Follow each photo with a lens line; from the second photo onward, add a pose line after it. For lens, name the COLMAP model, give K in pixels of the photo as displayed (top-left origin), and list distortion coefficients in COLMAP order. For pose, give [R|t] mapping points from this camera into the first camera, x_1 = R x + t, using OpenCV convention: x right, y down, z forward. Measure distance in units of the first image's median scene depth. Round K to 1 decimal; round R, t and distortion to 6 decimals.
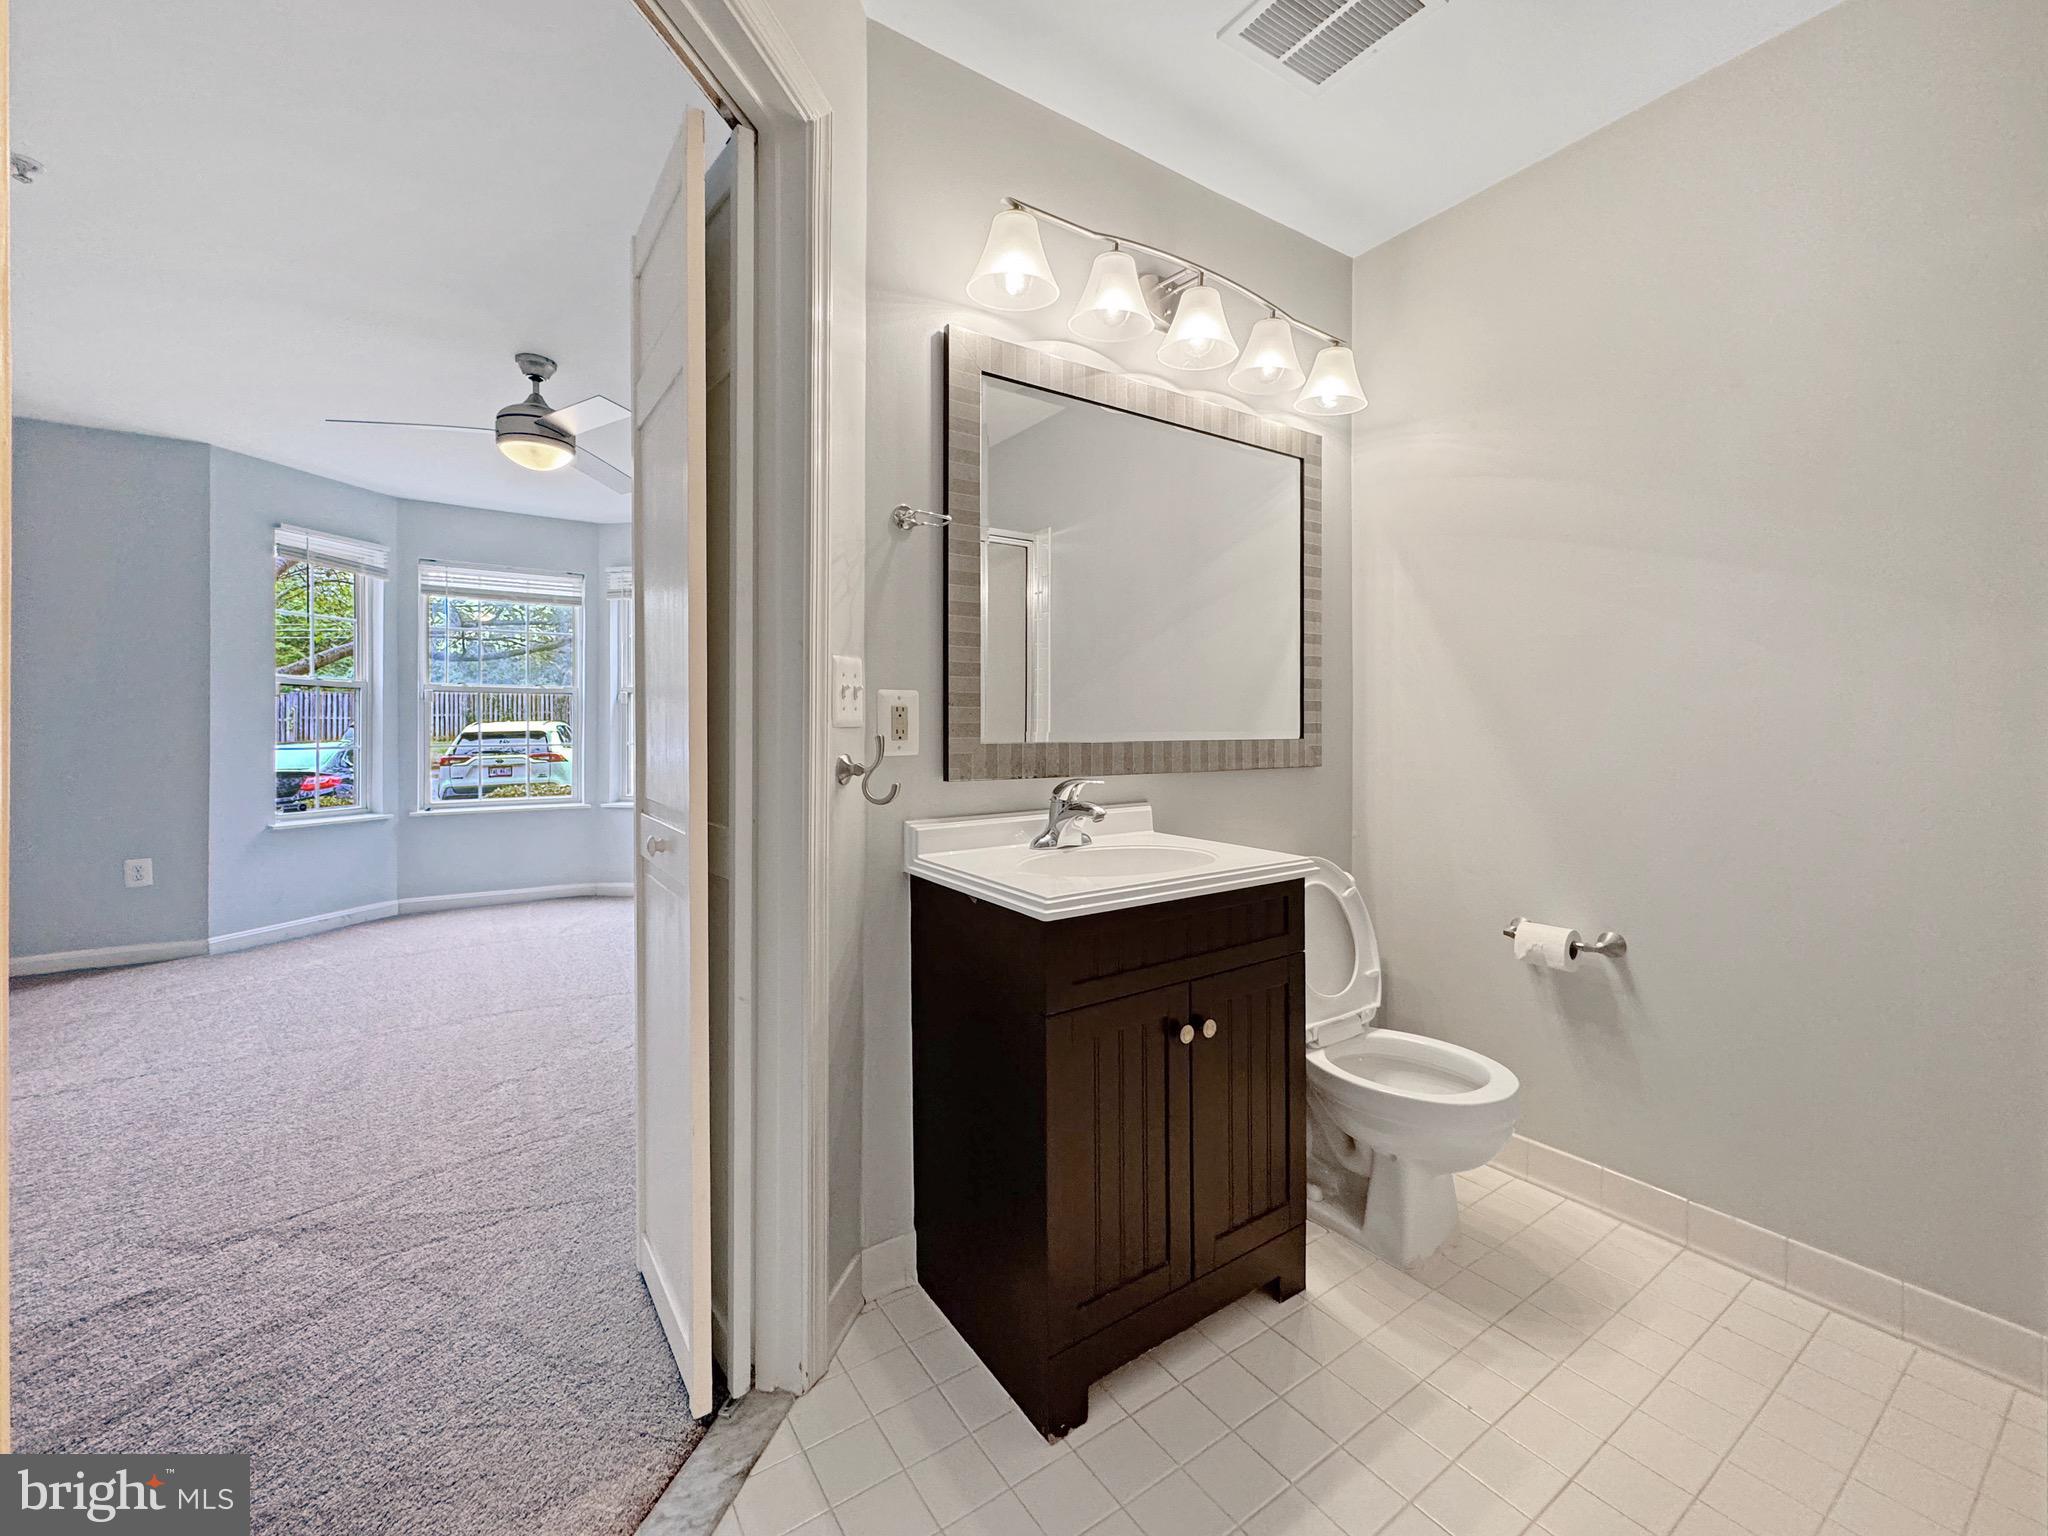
lens RADIAL K [[836.9, 0, 1016.1], [0, 836.9, 728.6], [0, 0, 1]] dist [-0.001018, -0.000189]
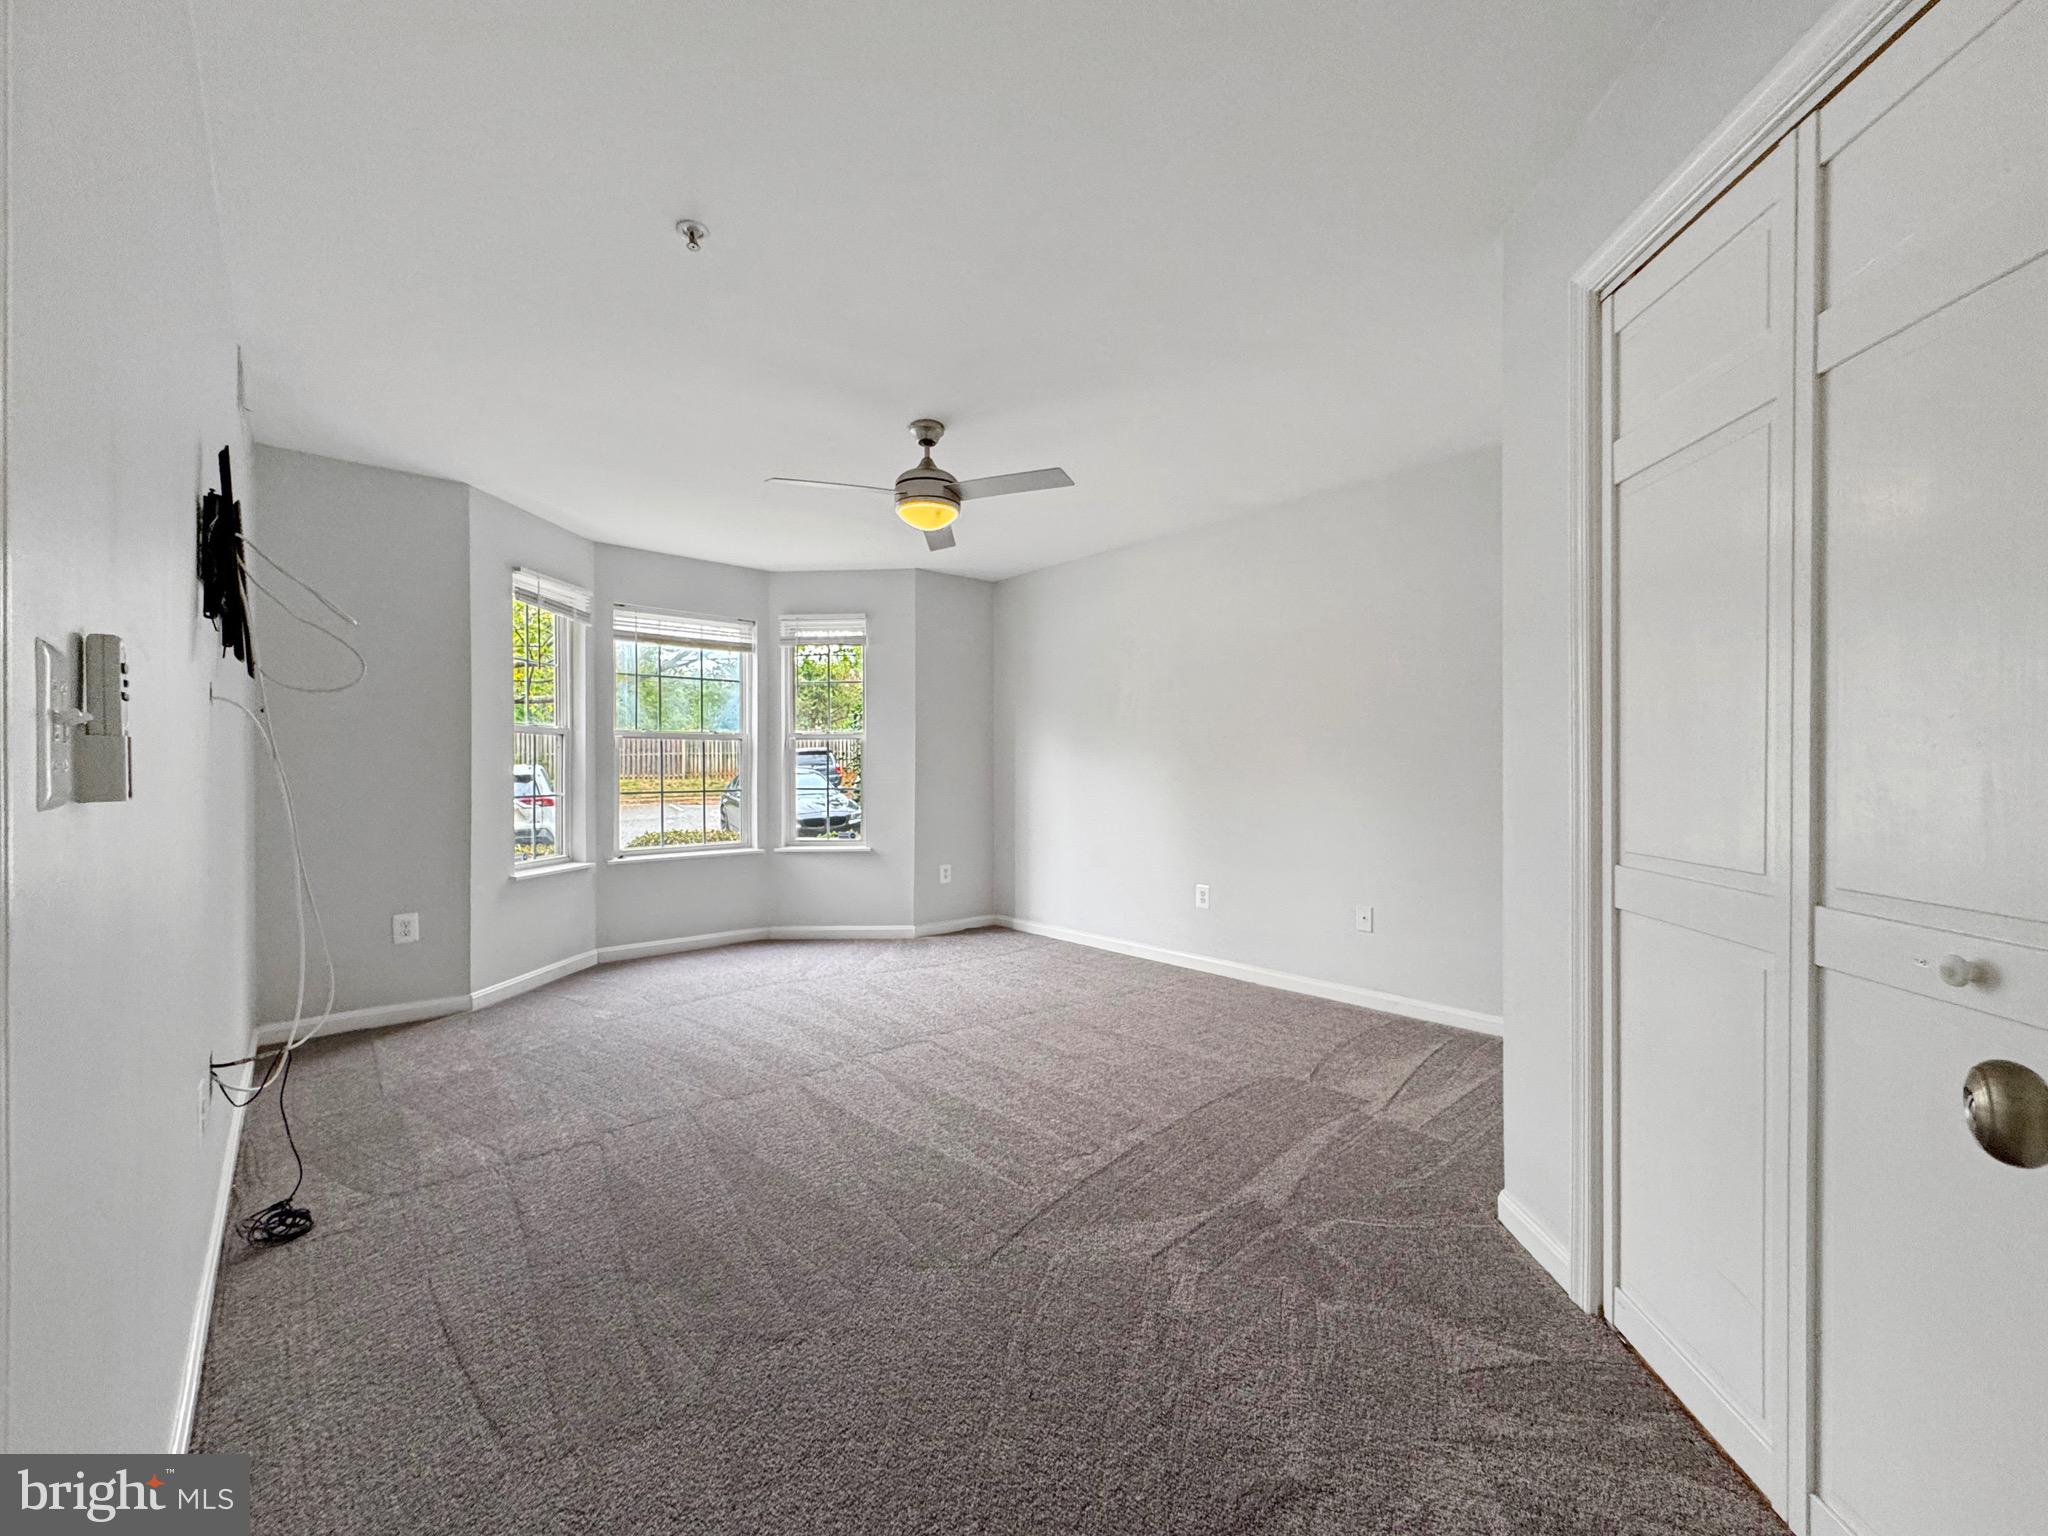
lens RADIAL K [[815.9, 0, 1024.0], [0, 815.9, 768.0], [0, 0, 1]] dist [0.019024, -0.000026]
pose [[0.993388, -0.002466, 0.114783, -0.373721], [0.002561, 0.999996, -0.000678, -0.007204], [-0.114781, 0.000968, 0.993390, -0.020421]]
